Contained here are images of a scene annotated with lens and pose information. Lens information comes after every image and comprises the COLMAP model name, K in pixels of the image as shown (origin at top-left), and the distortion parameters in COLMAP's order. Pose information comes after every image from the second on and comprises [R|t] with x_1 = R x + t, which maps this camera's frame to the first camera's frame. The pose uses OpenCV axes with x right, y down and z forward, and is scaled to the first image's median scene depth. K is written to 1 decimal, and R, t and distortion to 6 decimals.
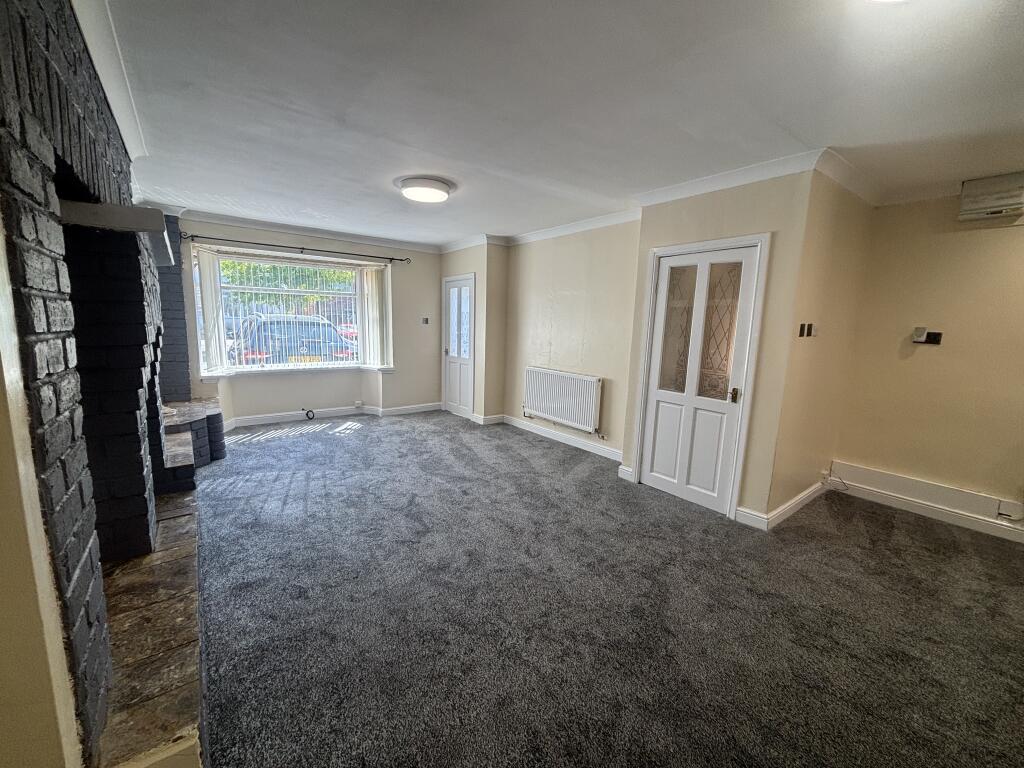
lens RADIAL K [[419.0, 0, 512.0], [0, 419.0, 384.0], [0, 0, 1]] dist [-0.000062, -0.000327]
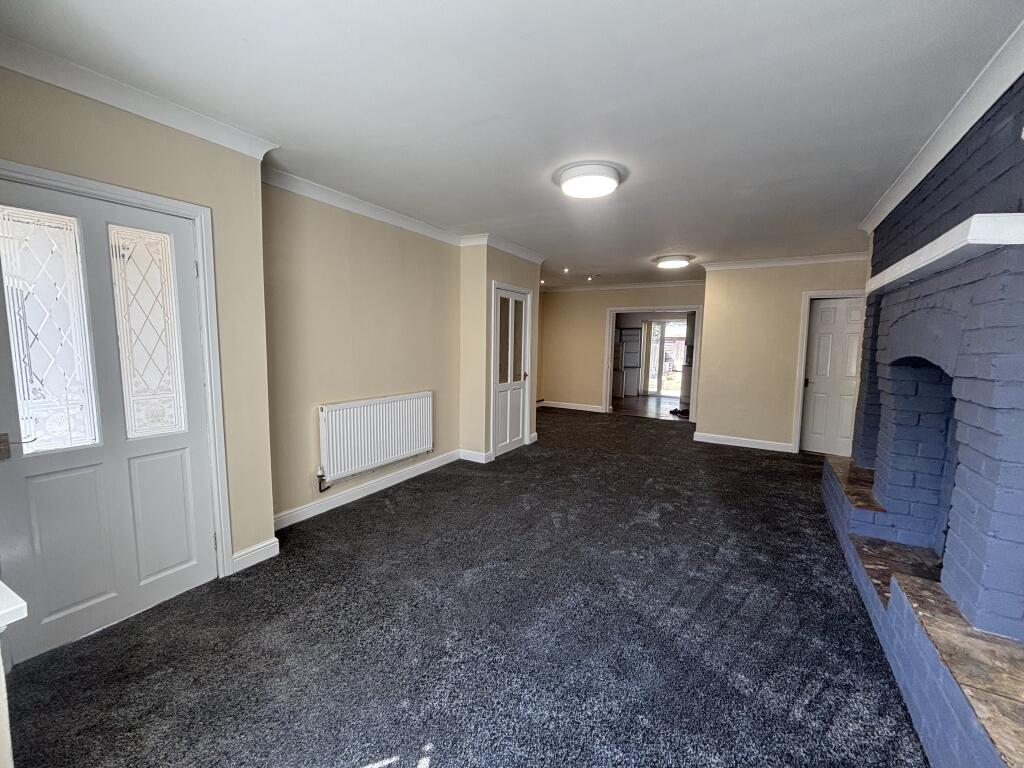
lens RADIAL K [[417.5, 0, 507.0], [0, 417.5, 383.3], [0, 0, 1]] dist [0.000208, -0.000227]
pose [[-0.350976, -0.126179, 0.927844, -0.766244], [0.114791, 0.977608, 0.176368, -0.189115], [-0.929322, 0.168409, -0.328632, 1.176136]]
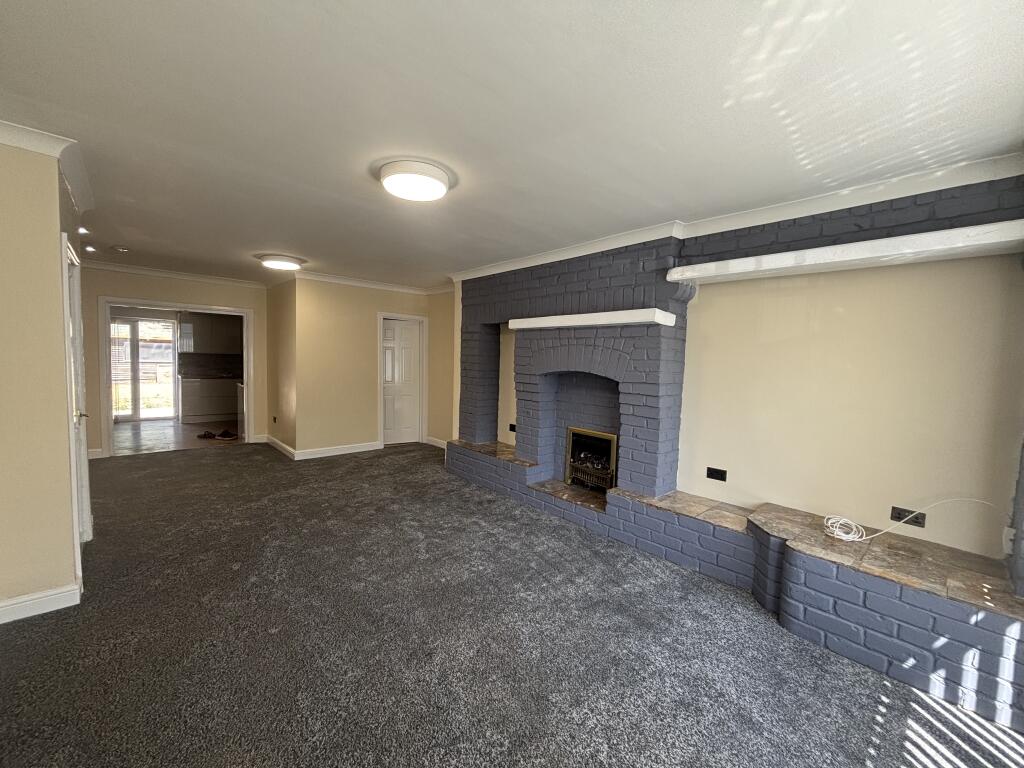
lens RADIAL K [[417.5, 0, 507.0], [0, 417.5, 383.3], [0, 0, 1]] dist [0.000208, -0.000227]
pose [[-0.995858, -0.047266, -0.077665, -0.259081], [-0.062627, 0.975879, 0.209135, -0.225908], [0.065907, 0.213133, -0.974798, 1.412194]]
